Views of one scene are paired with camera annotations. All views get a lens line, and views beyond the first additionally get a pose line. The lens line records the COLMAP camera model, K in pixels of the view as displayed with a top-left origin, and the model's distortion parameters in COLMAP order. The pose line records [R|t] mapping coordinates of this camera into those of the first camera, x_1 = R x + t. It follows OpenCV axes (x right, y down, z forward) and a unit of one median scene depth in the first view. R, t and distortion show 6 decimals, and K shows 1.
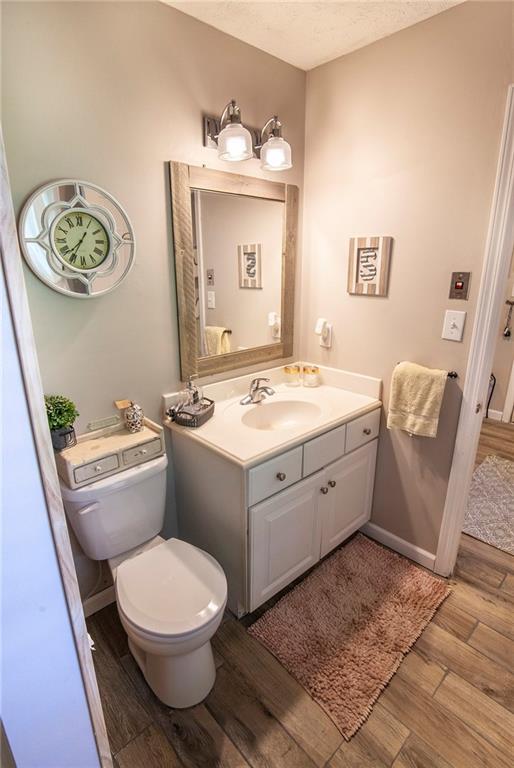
lens RADIAL K [[367.2, 0, 258.5], [0, 367.2, 378.0], [0, 0, 1]] dist [-0.016066, 0.000954]
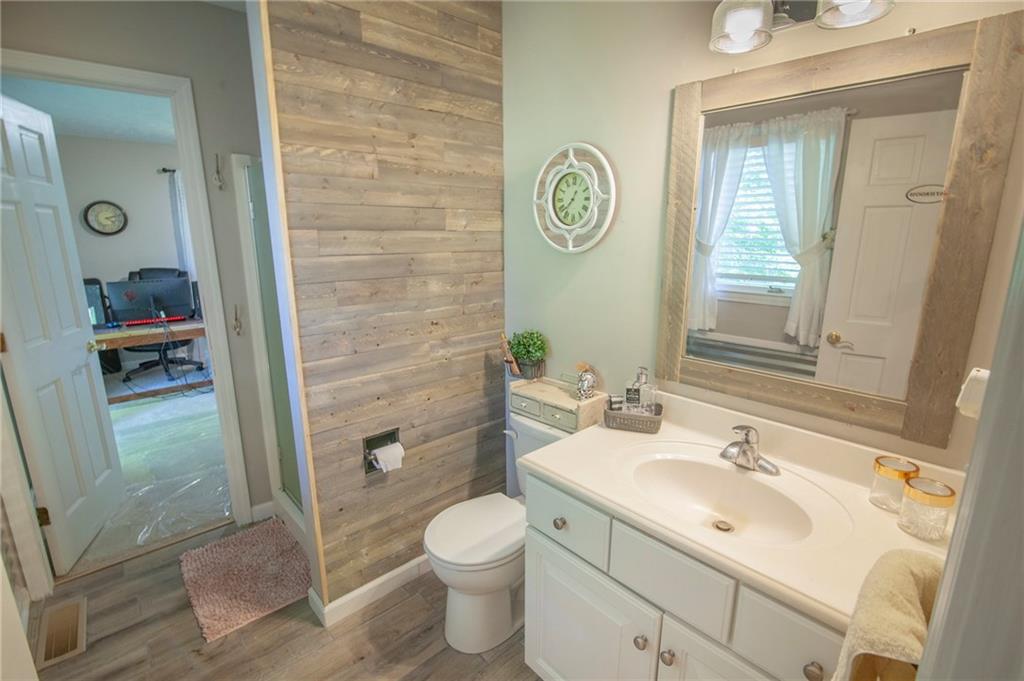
lens RADIAL K [[489.6, 0, 521.5], [0, 489.6, 344.2], [0, 0, 1]] dist [-0.016066, 0.000954]
pose [[0.013658, 0.236566, -0.971519, 0.896269], [-0.291665, 0.930299, 0.222429, -0.233359], [0.956423, 0.280320, 0.081704, 0.782461]]
